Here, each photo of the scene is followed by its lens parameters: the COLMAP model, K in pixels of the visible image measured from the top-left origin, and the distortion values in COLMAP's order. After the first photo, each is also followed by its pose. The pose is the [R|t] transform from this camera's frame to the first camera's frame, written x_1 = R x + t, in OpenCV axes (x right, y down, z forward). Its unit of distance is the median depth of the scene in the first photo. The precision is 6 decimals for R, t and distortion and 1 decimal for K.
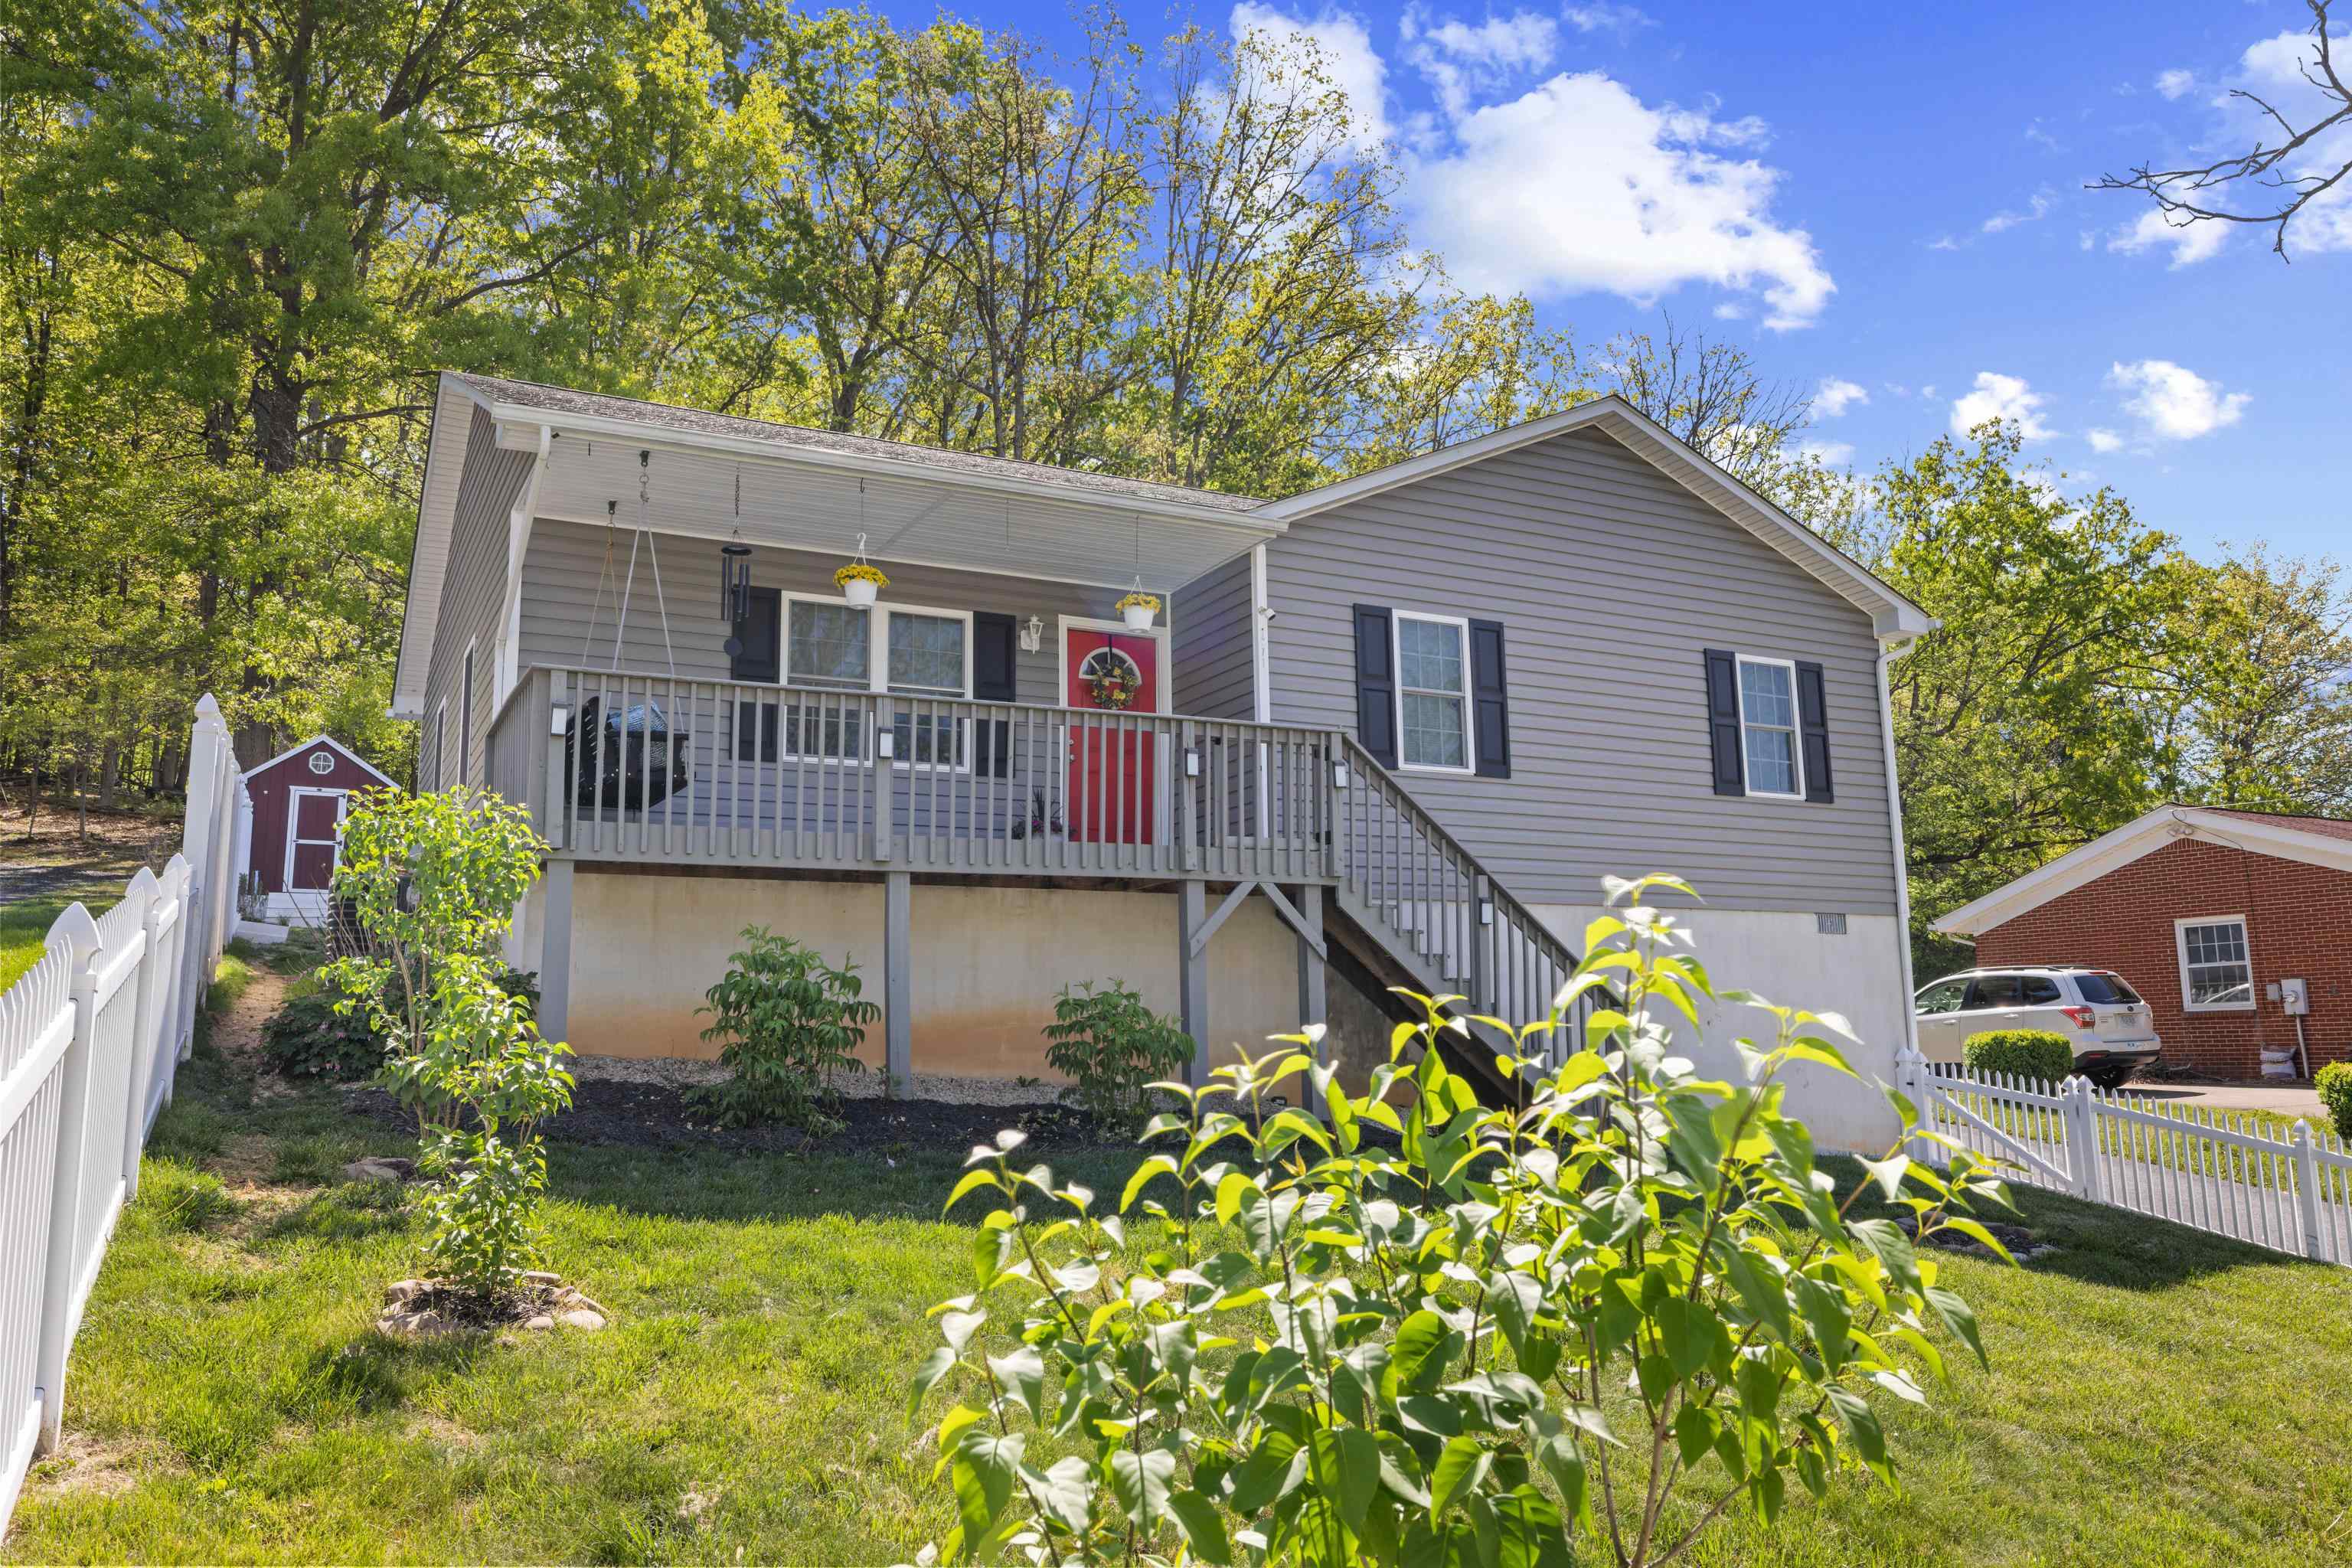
lens RADIAL K [[1711.7, 0, 1176.0], [0, 1711.7, 784.0], [0, 0, 1]] dist [-0.001600, -0.003216]
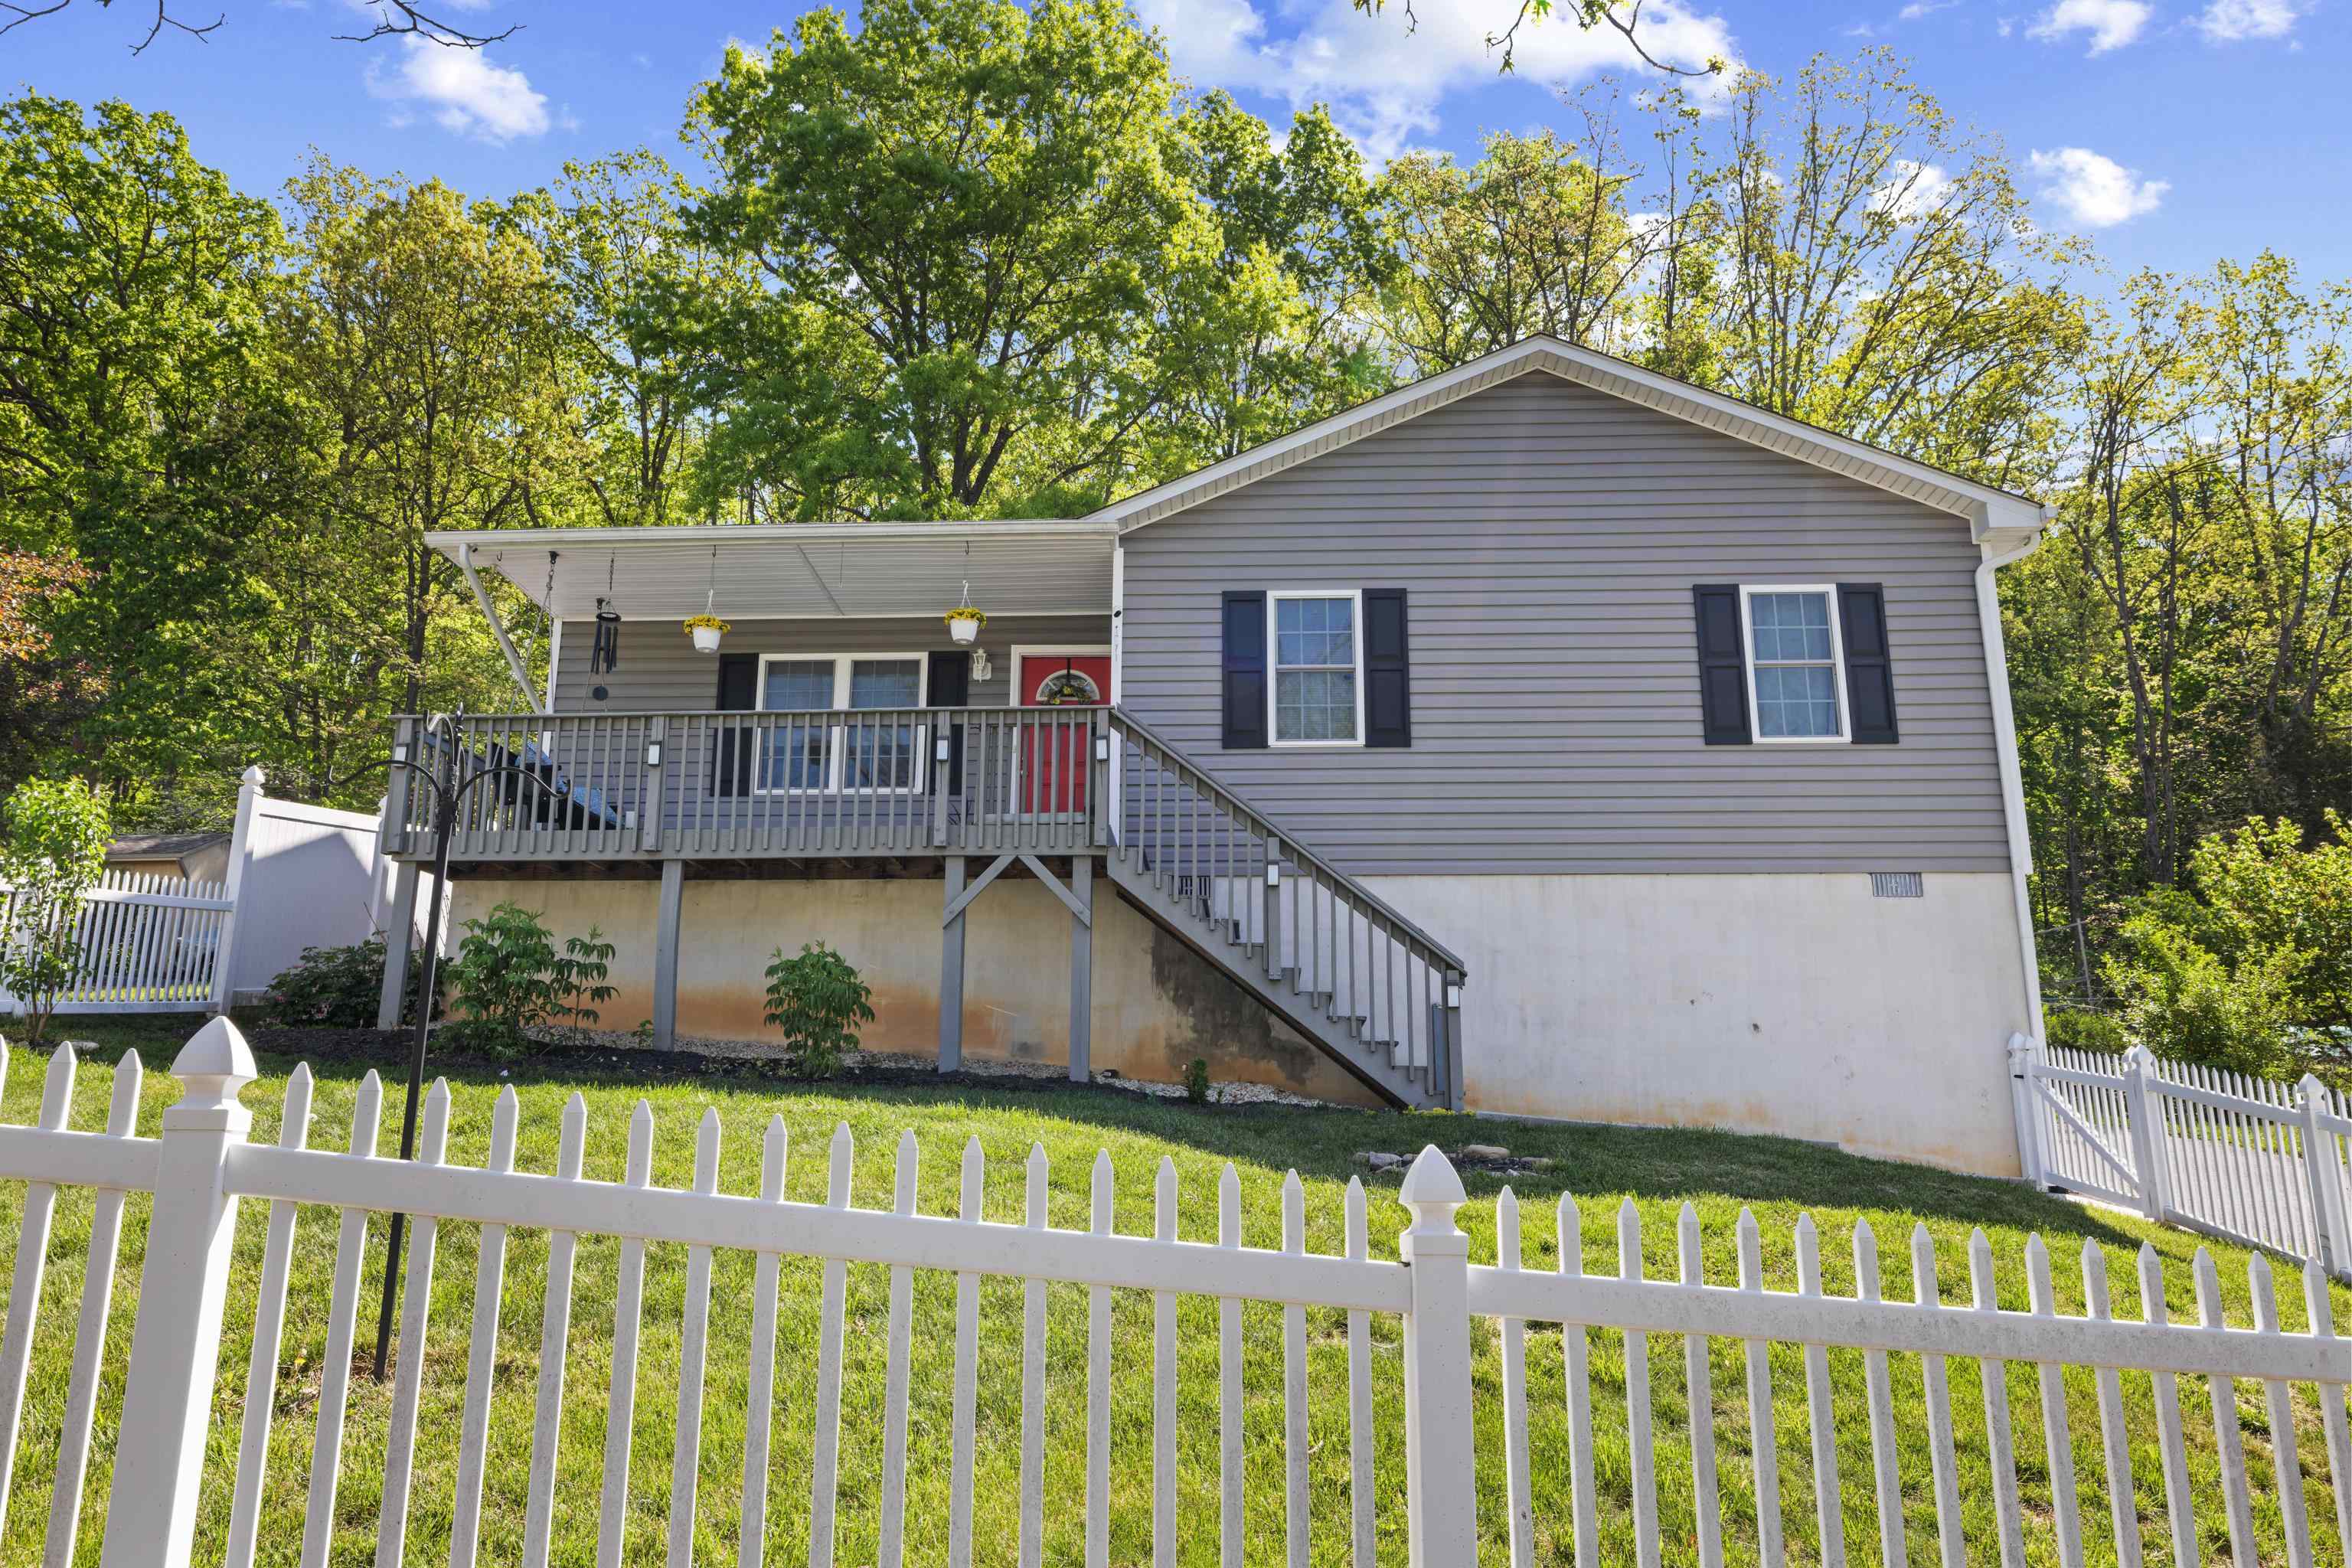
lens RADIAL K [[1699.8, 0, 1176.0], [0, 1699.8, 784.0], [0, 0, 1]] dist [-0.007907, -0.003349]
pose [[0.863083, -0.103807, -0.494279, 0.505272], [0.061291, 0.992945, -0.101511, 0.097278], [0.501330, 0.057317, 0.863356, 0.109056]]
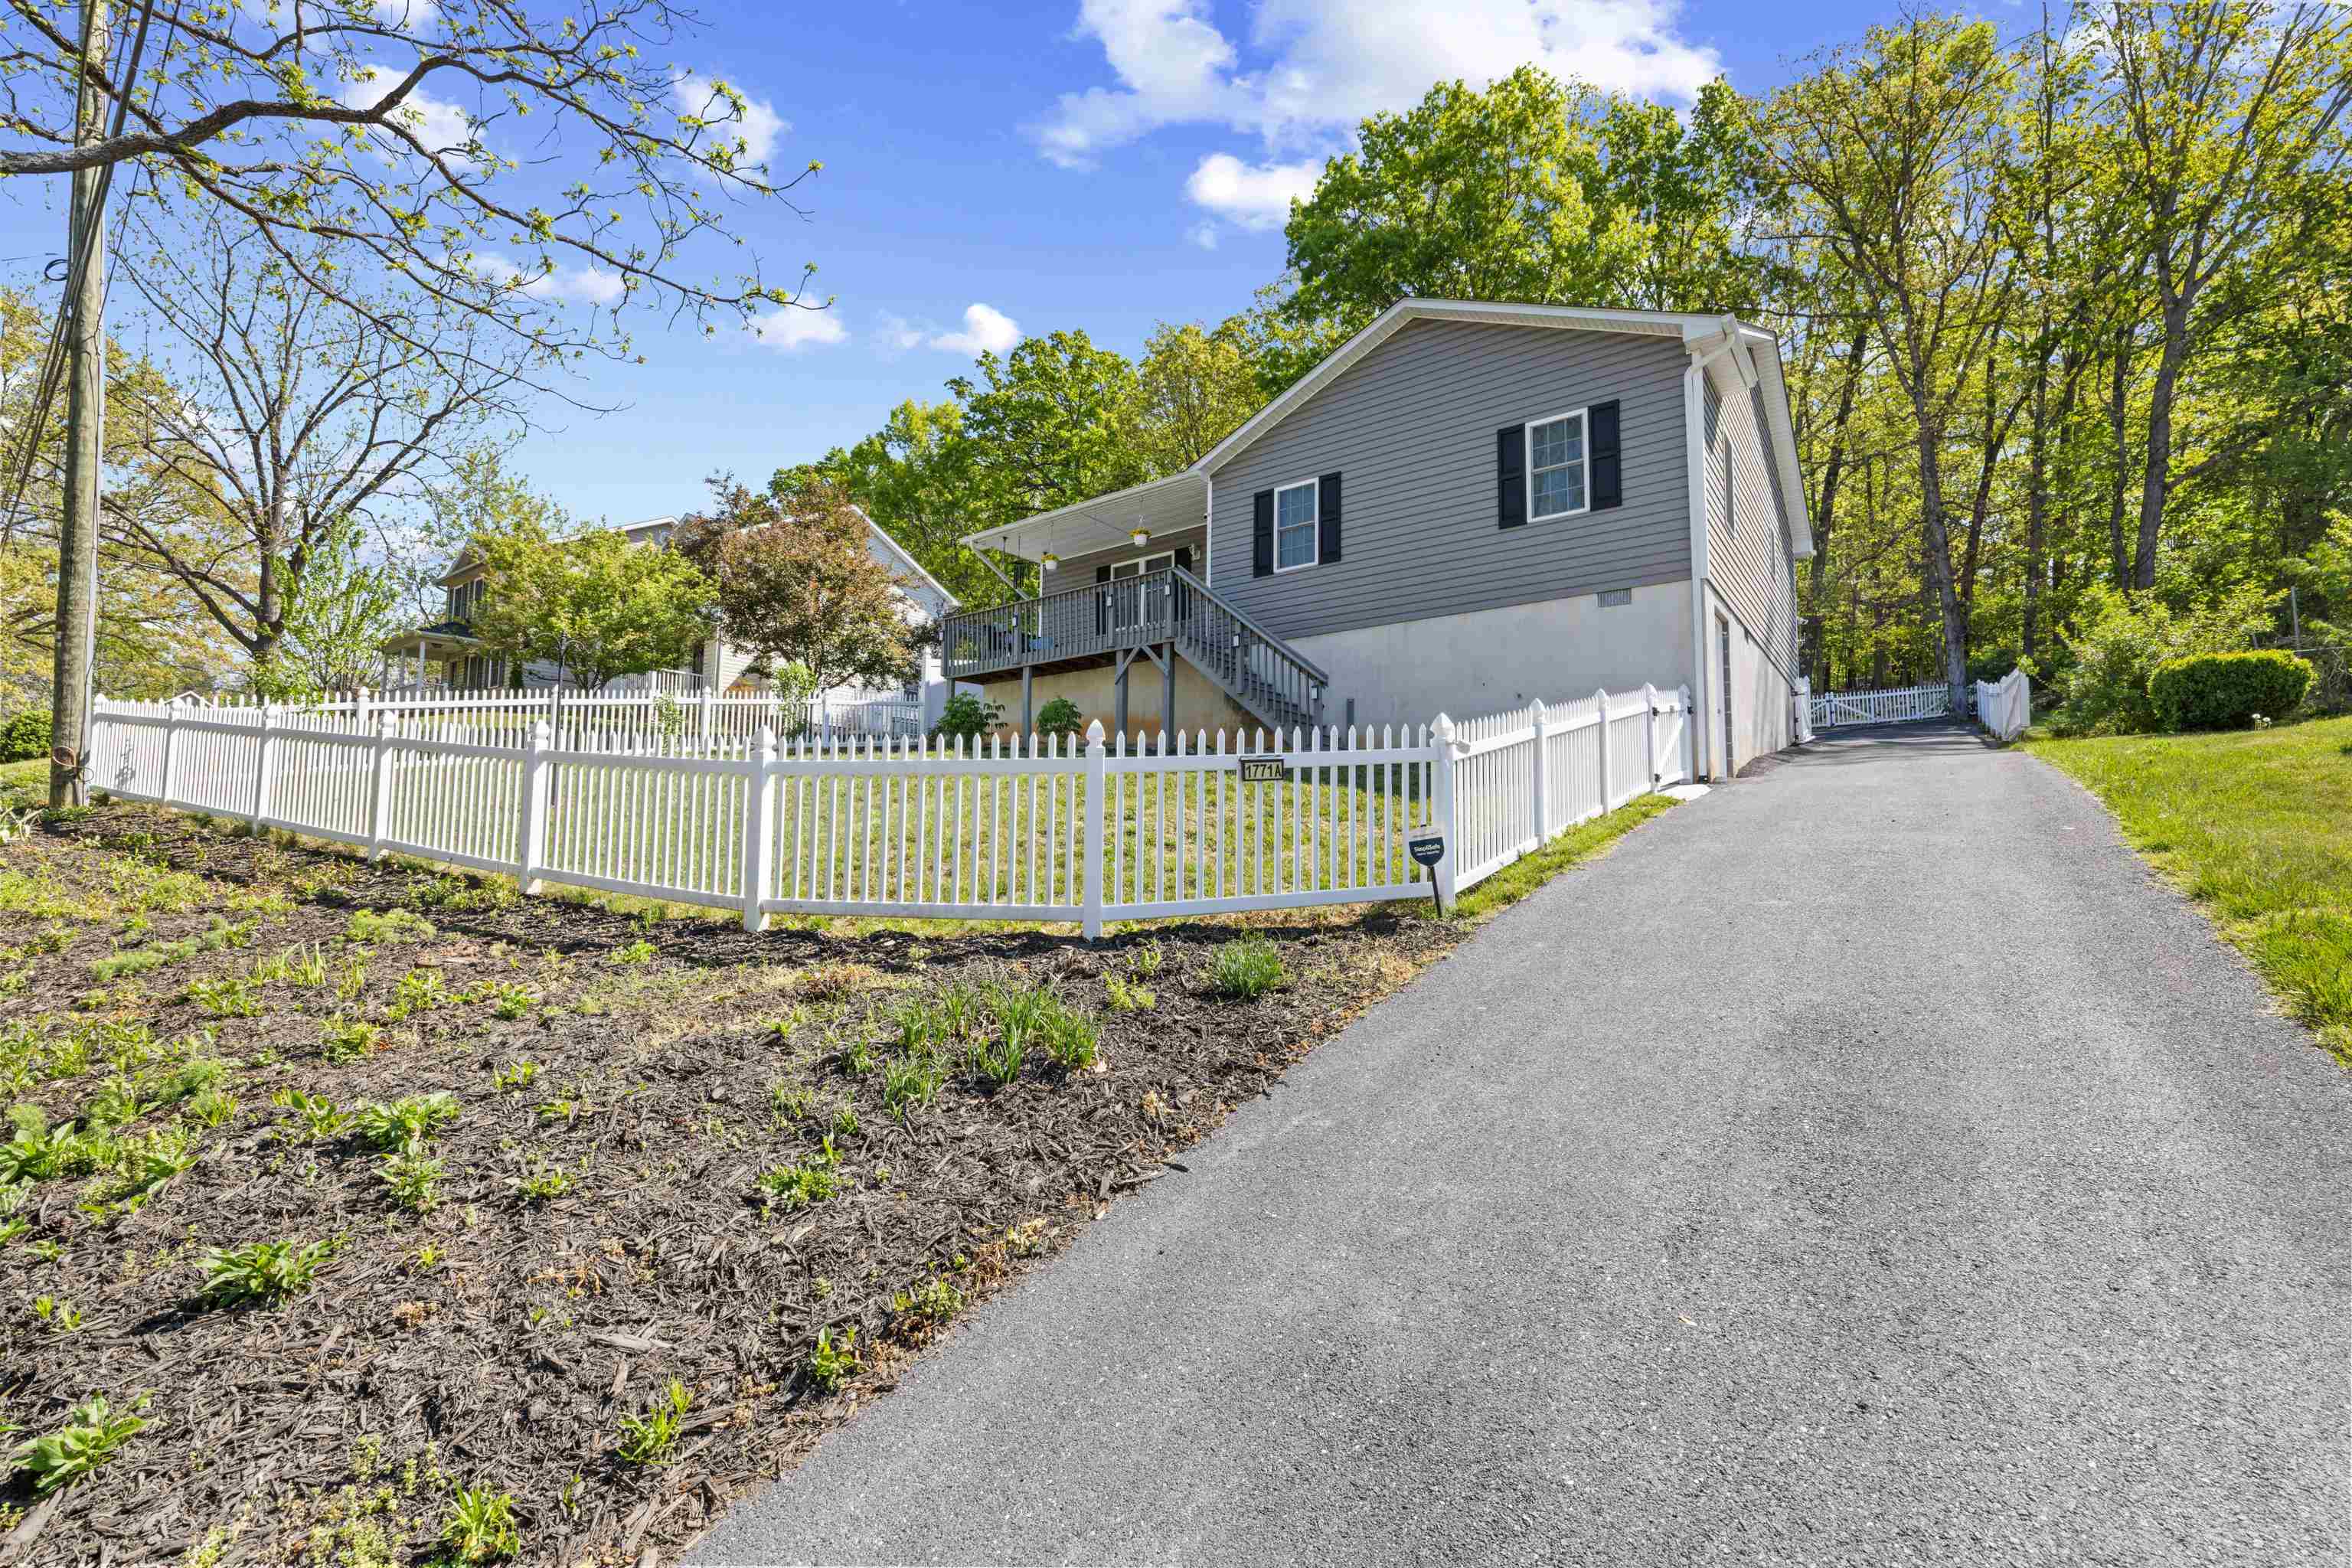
lens RADIAL K [[989.3, 0, 1177.7], [0, 989.3, 785.5], [0, 0, 1]] dist [-0.001158, 0.000445]
pose [[0.416510, -0.050415, -0.907732, 0.947488], [0.125073, 0.992145, 0.002286, 0.184988], [0.900487, -0.114485, 0.419544, 0.371493]]
